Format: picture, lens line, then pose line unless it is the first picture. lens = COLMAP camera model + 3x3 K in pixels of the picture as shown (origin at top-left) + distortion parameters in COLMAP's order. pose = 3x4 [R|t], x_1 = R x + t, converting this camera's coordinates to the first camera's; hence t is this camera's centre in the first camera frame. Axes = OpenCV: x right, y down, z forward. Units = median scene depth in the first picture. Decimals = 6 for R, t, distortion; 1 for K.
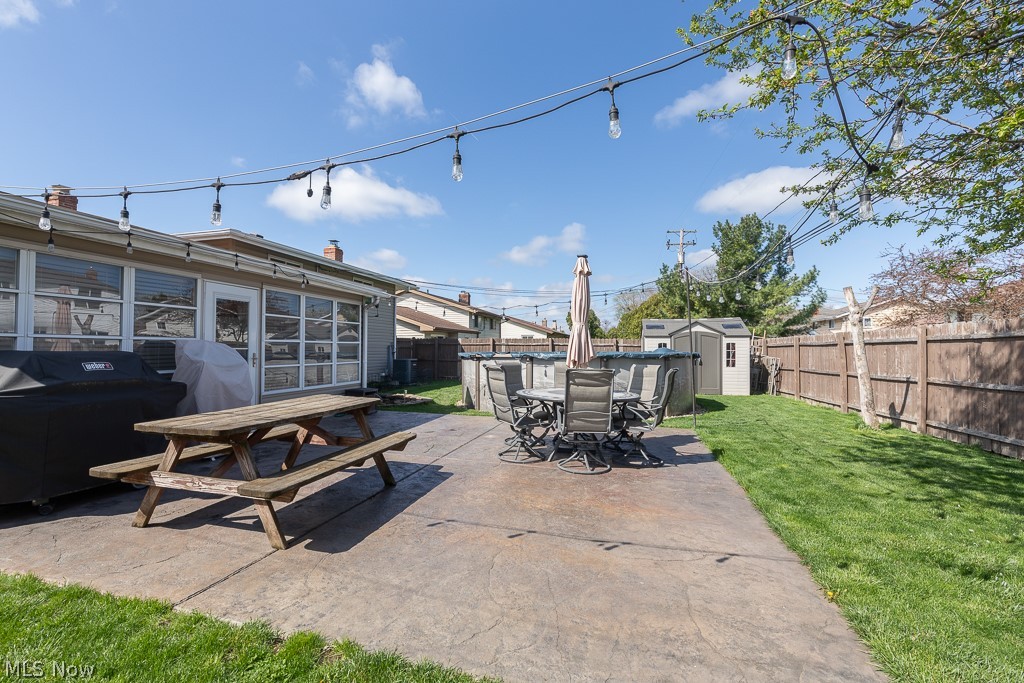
lens RADIAL K [[450.1, 0, 510.5], [0, 450.1, 339.1], [0, 0, 1]] dist [0.000557, 0.000174]
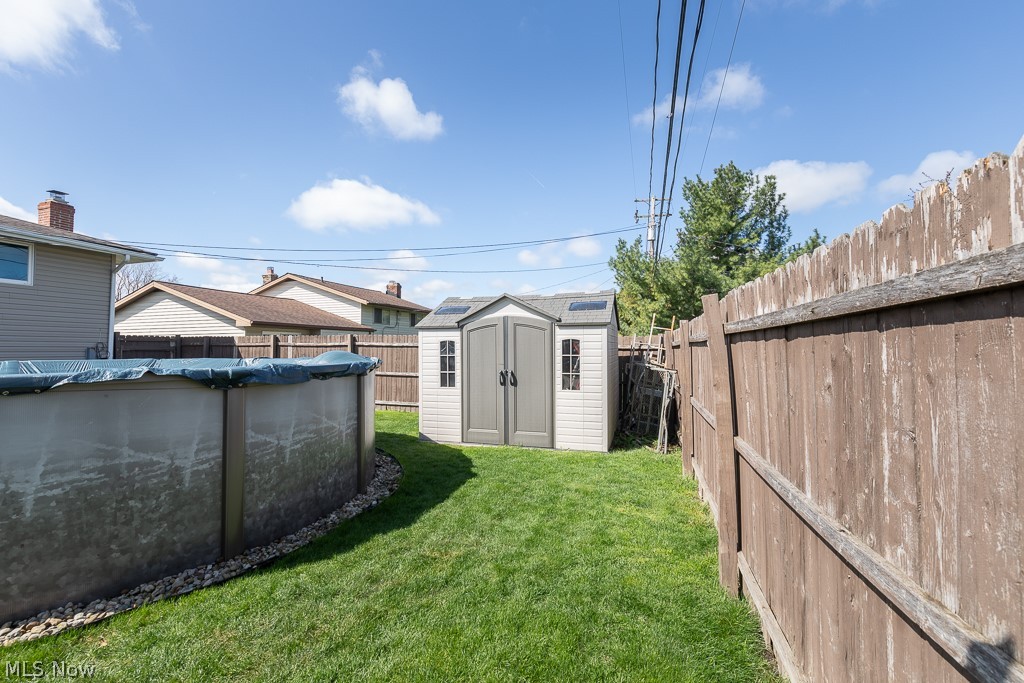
lens RADIAL K [[435.8, 0, 514.0], [0, 435.8, 333.9], [0, 0, 1]] dist [-0.023974, -0.000044]
pose [[0.996464, -0.006433, -0.083770, 0.453047], [0.005268, 0.999886, -0.014122, 0.008378], [0.083851, 0.013630, 0.996385, 0.516870]]
